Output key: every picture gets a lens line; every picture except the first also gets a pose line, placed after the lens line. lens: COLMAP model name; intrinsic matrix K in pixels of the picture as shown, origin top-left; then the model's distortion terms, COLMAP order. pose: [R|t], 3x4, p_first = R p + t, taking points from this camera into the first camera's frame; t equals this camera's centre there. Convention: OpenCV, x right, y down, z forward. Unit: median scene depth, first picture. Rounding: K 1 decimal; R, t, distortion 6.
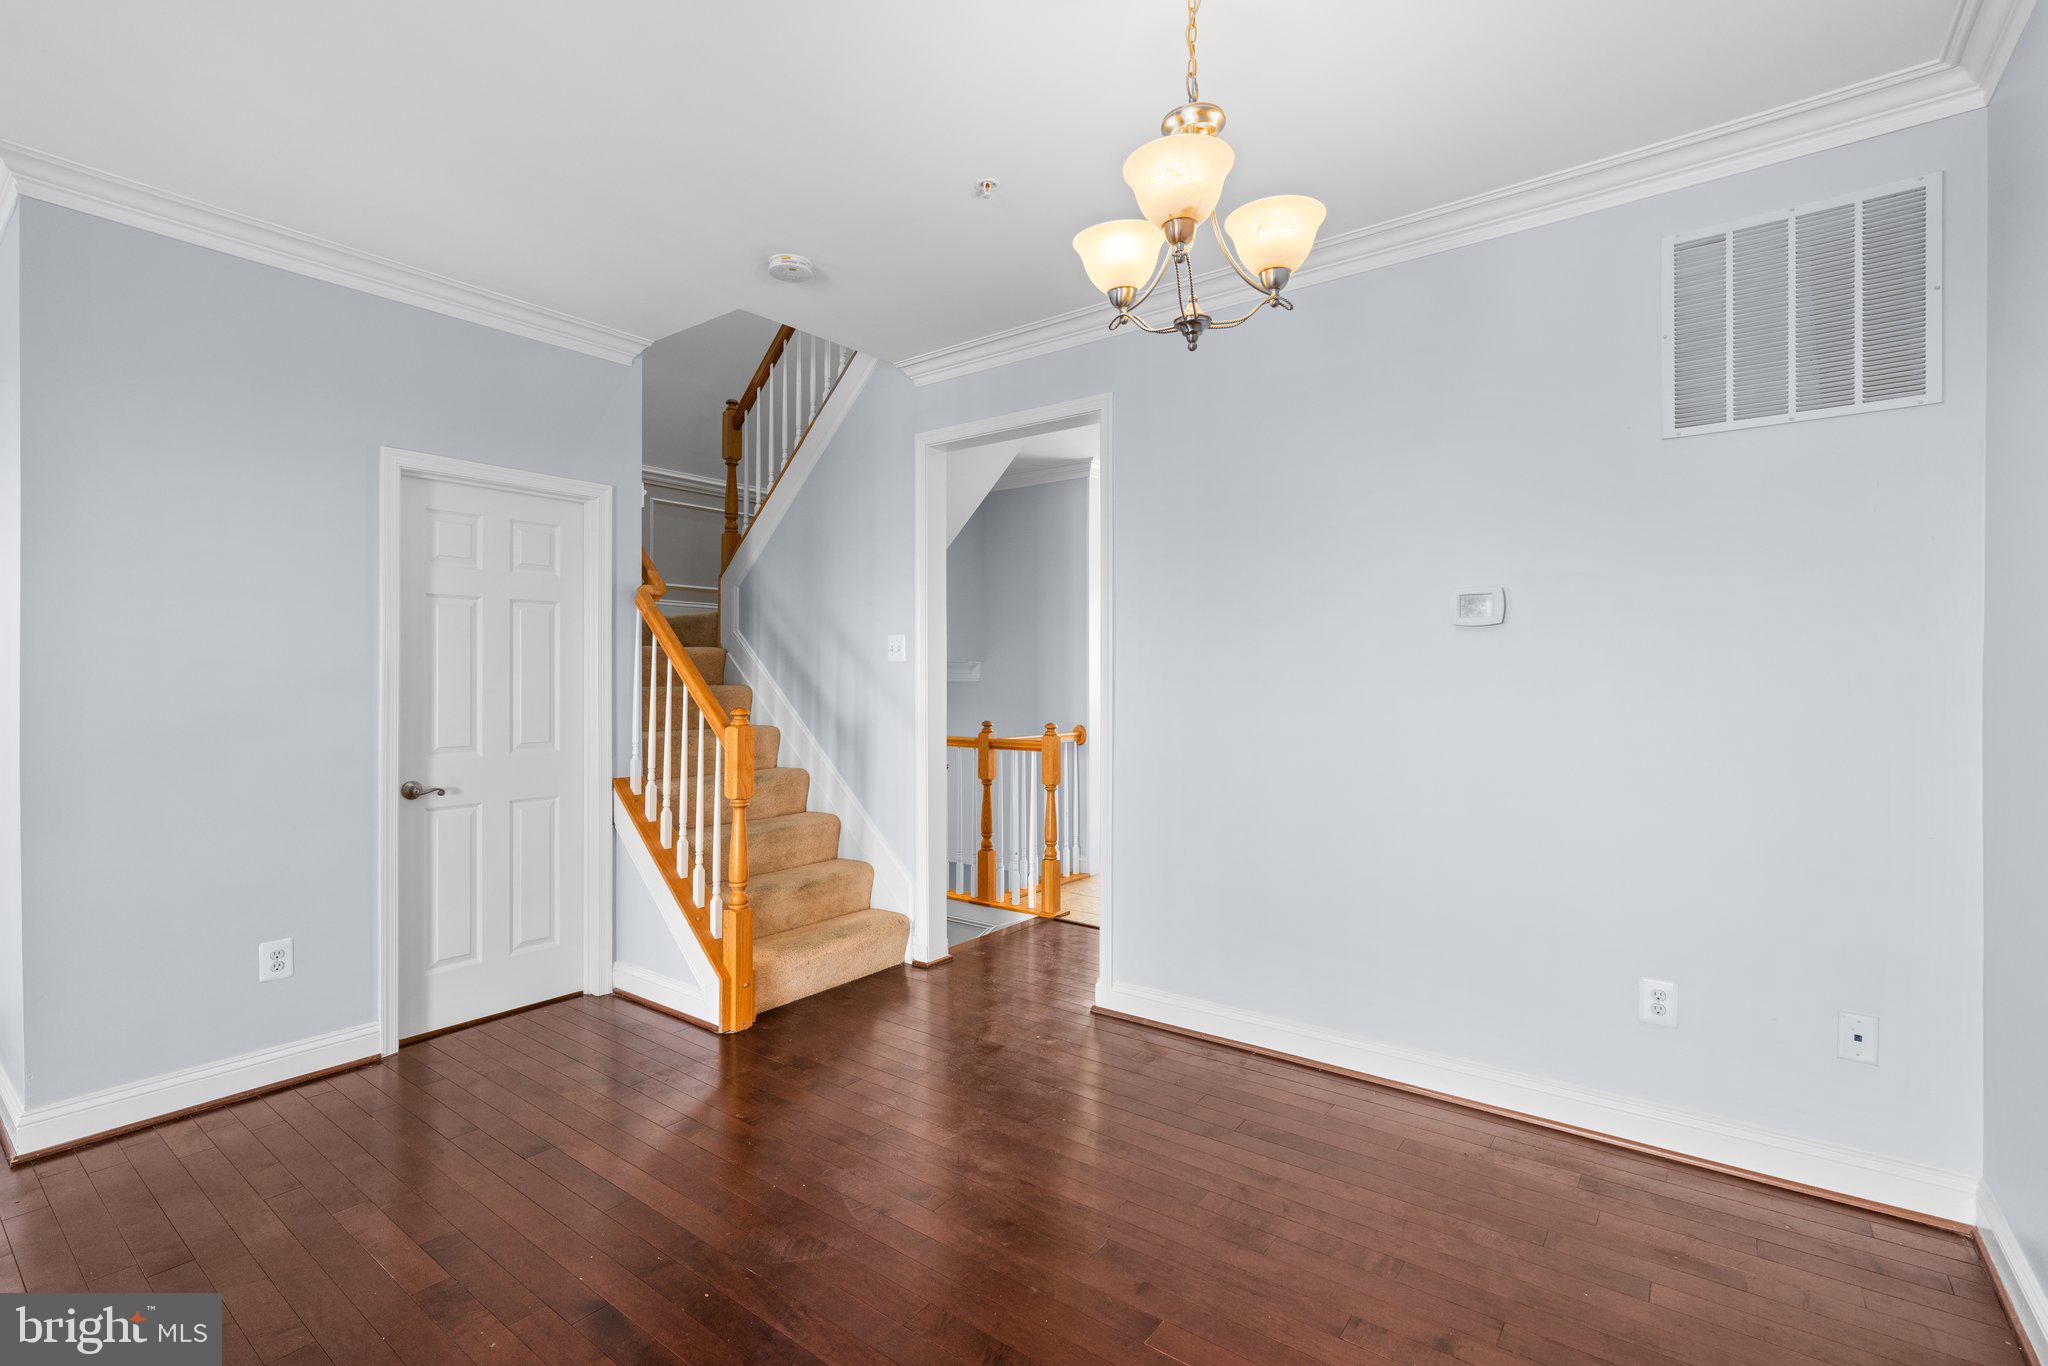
lens RADIAL K [[928.0, 0, 1036.5], [0, 928.0, 682.2], [0, 0, 1]] dist [-0.010625, 0.003238]
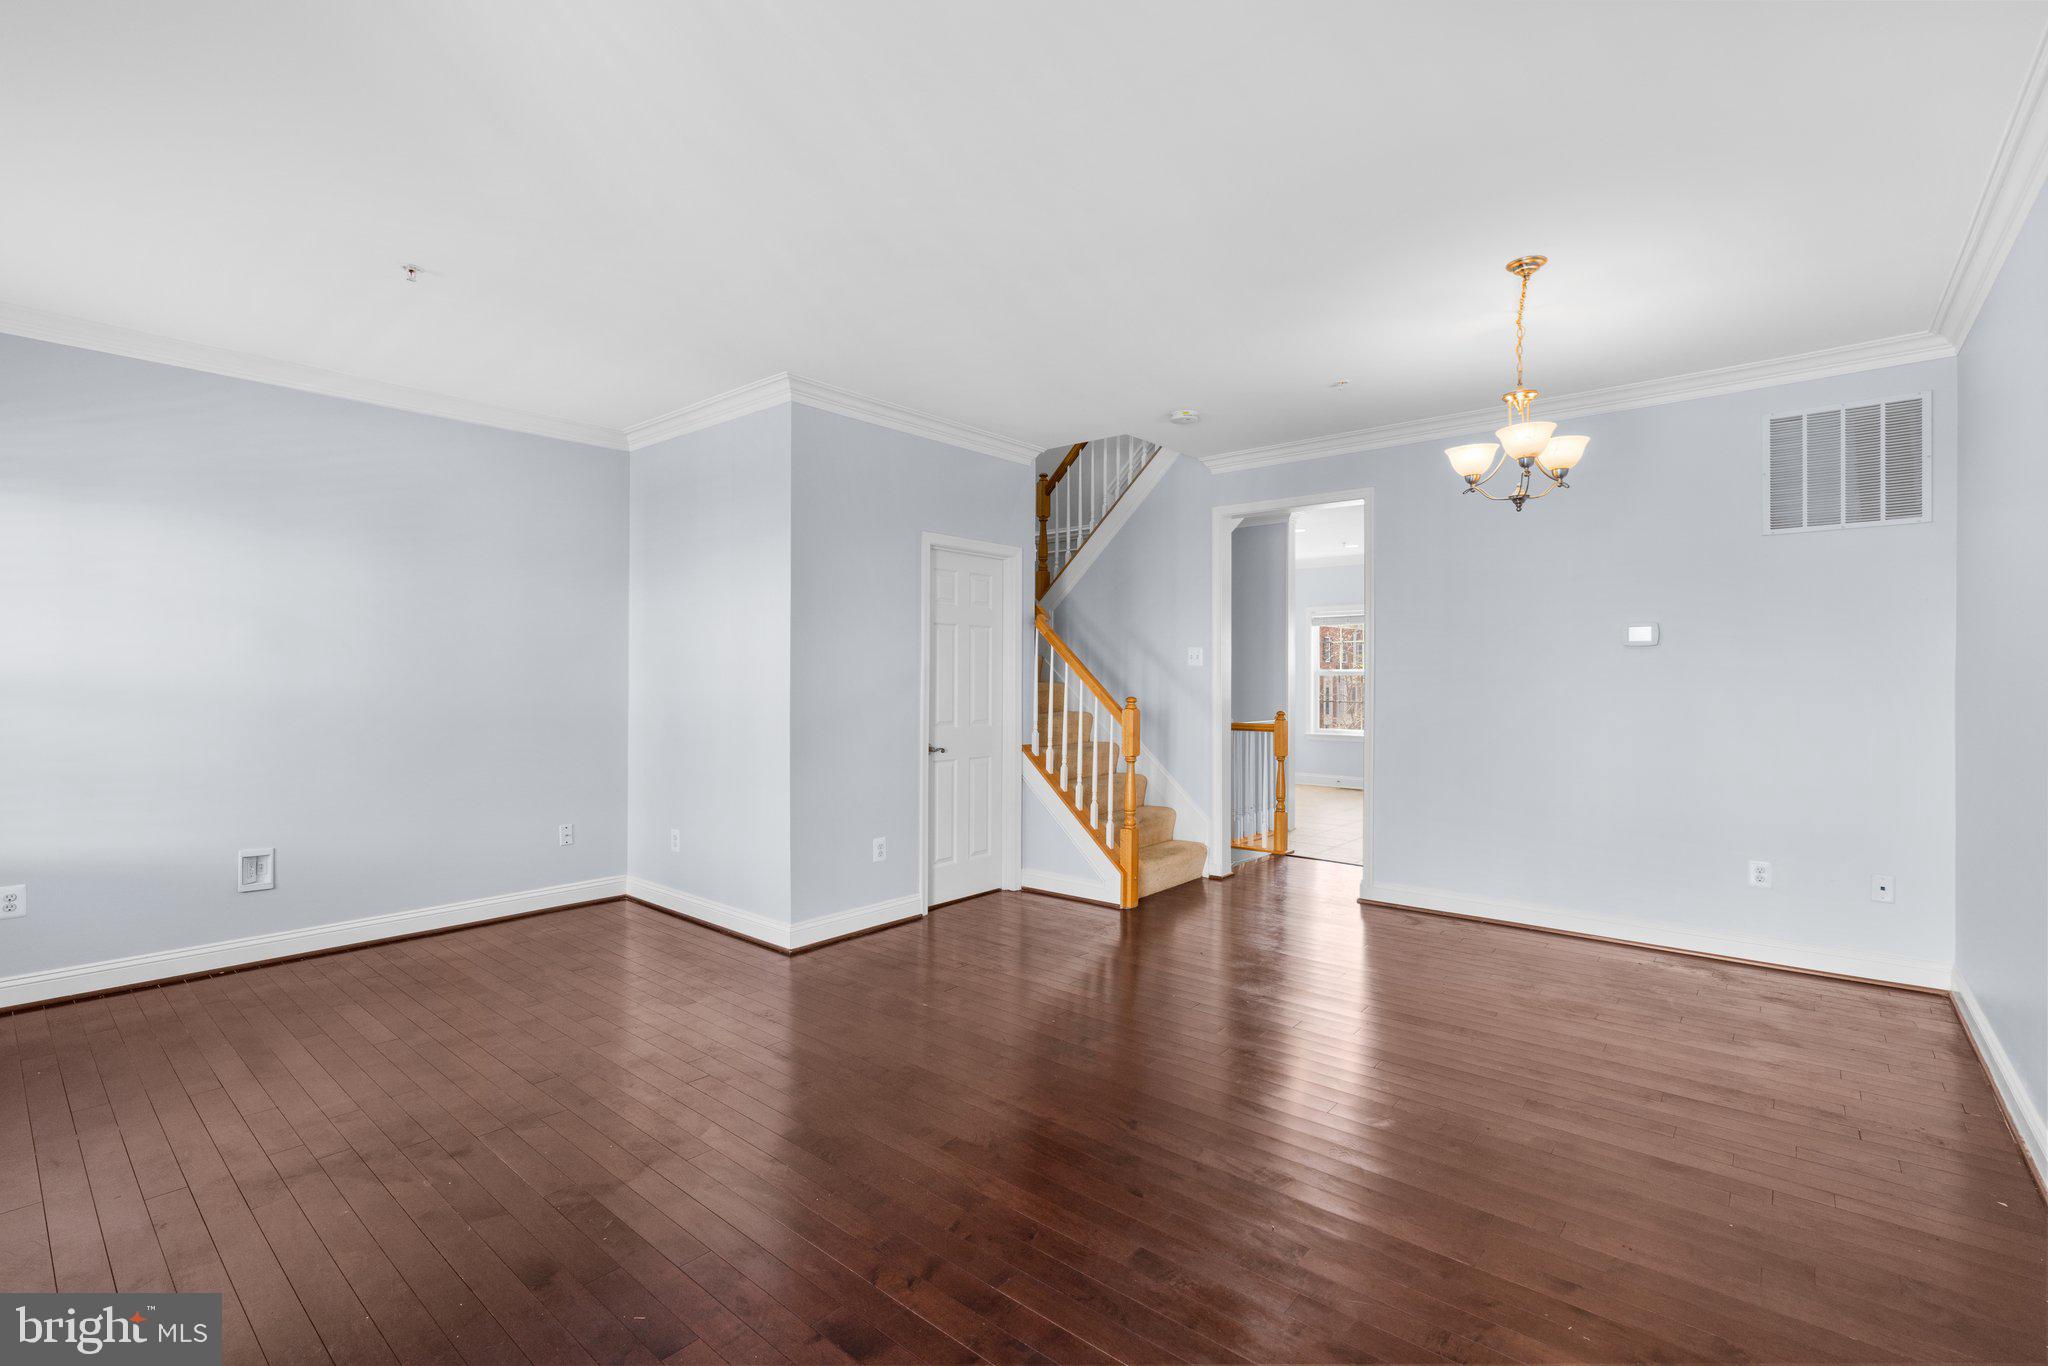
lens RADIAL K [[928.0, 0, 1028.0], [0, 928.0, 677.5], [0, 0, 1]] dist [-0.010625, 0.003238]
pose [[0.998410, 0.001737, -0.056334, -0.437105], [-0.001896, 0.999994, -0.002777, -0.000039], [0.056329, 0.002879, 0.998408, -0.583571]]
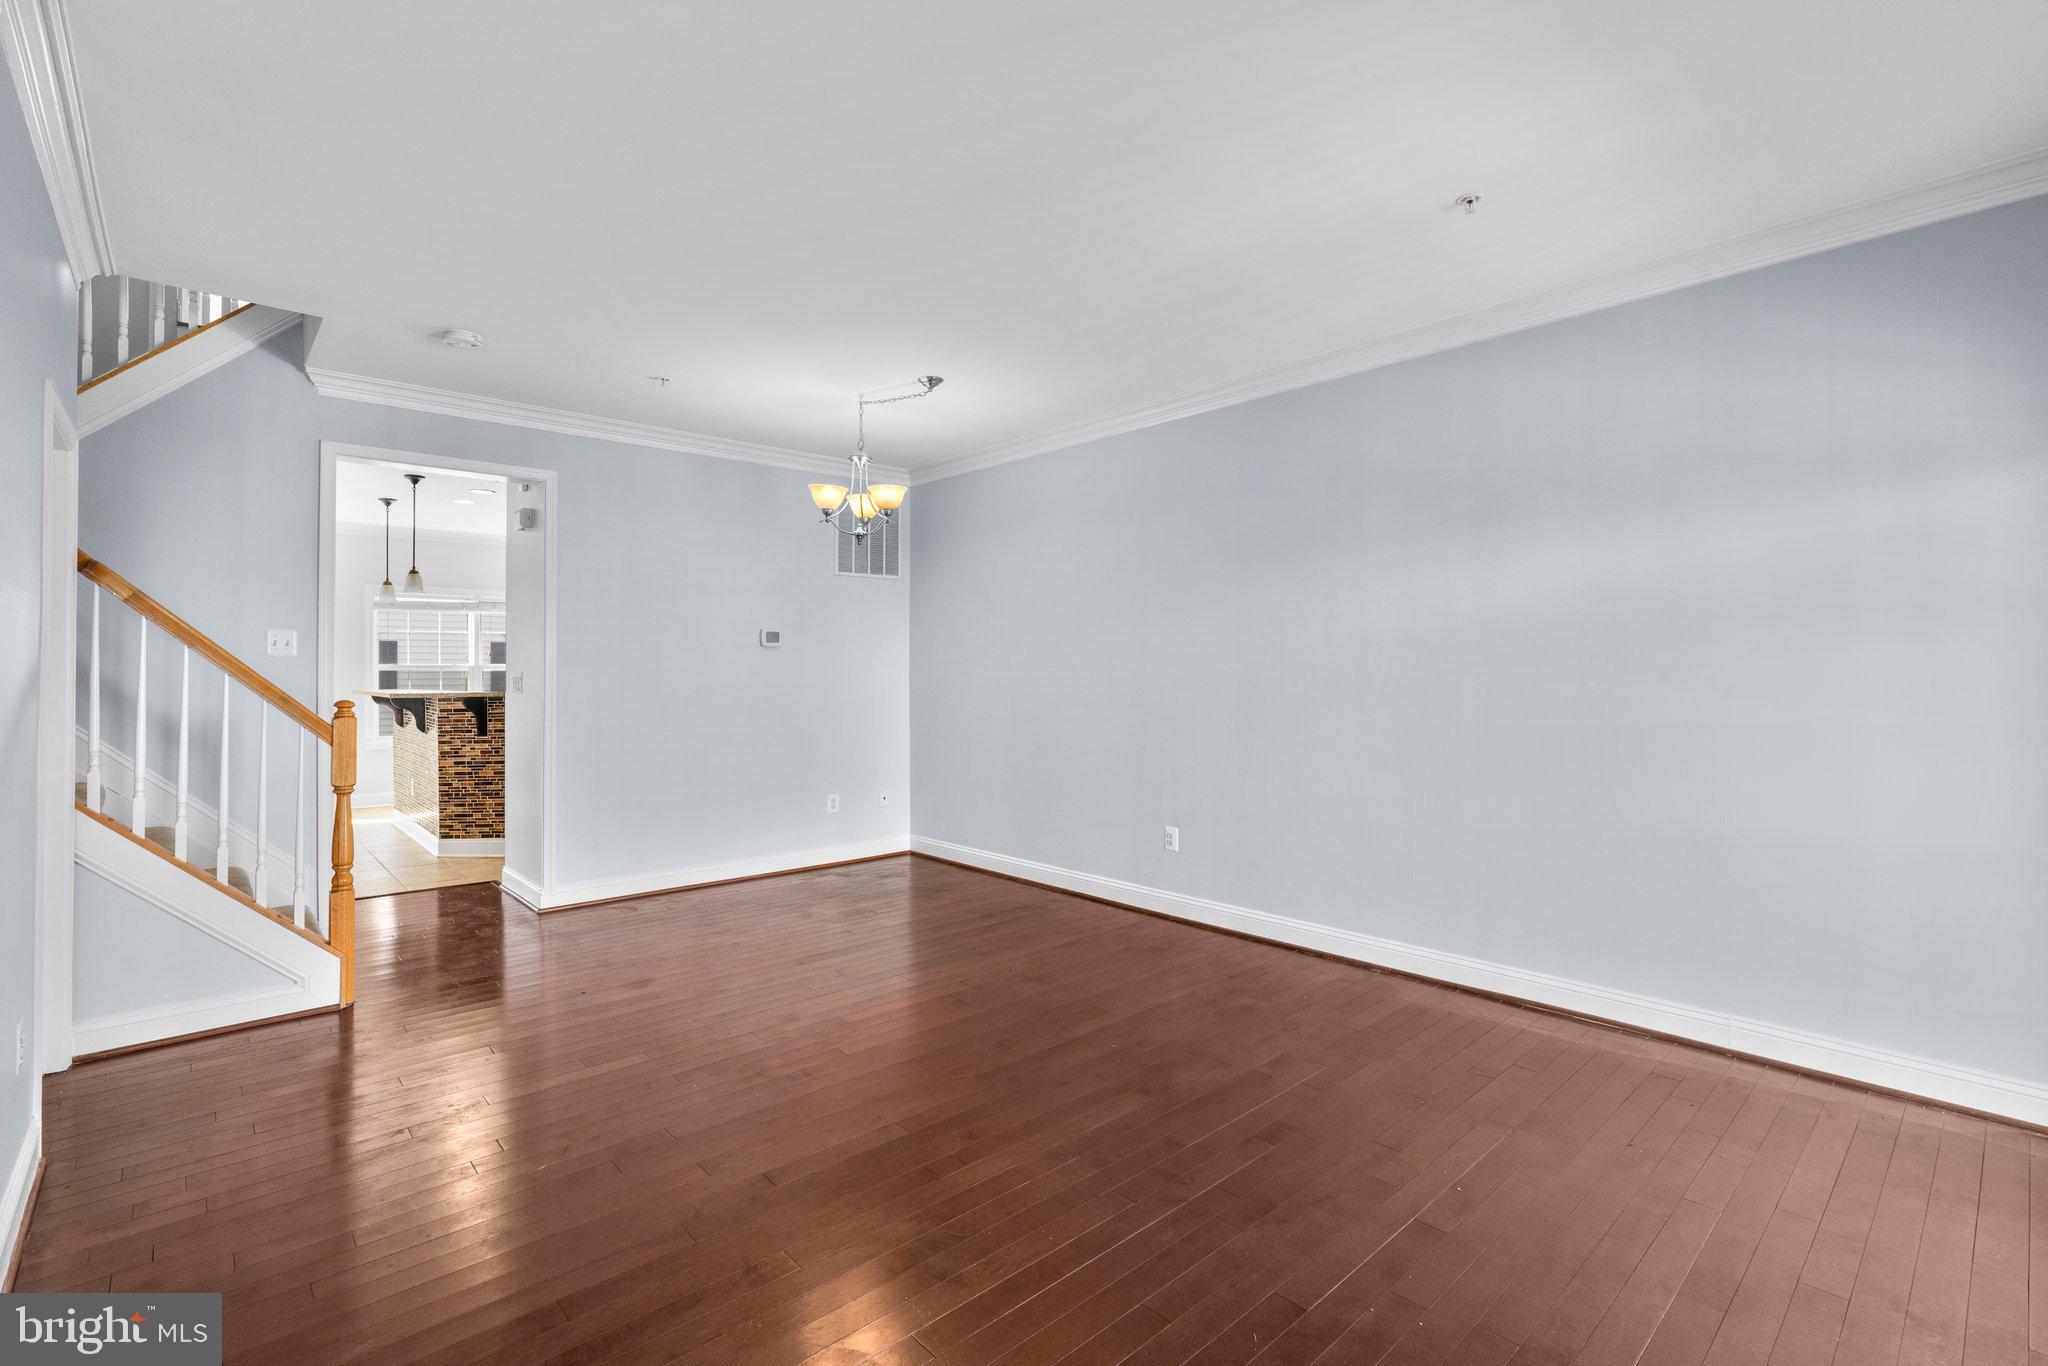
lens RADIAL K [[928.0, 0, 1031.5], [0, 928.0, 662.6], [0, 0, 1]] dist [-0.010625, 0.003238]
pose [[0.175740, 0.008981, 0.984396, -1.324203], [0.007437, 0.999918, -0.010451, 0.001233], [-0.984409, 0.009157, 0.175658, 0.038046]]
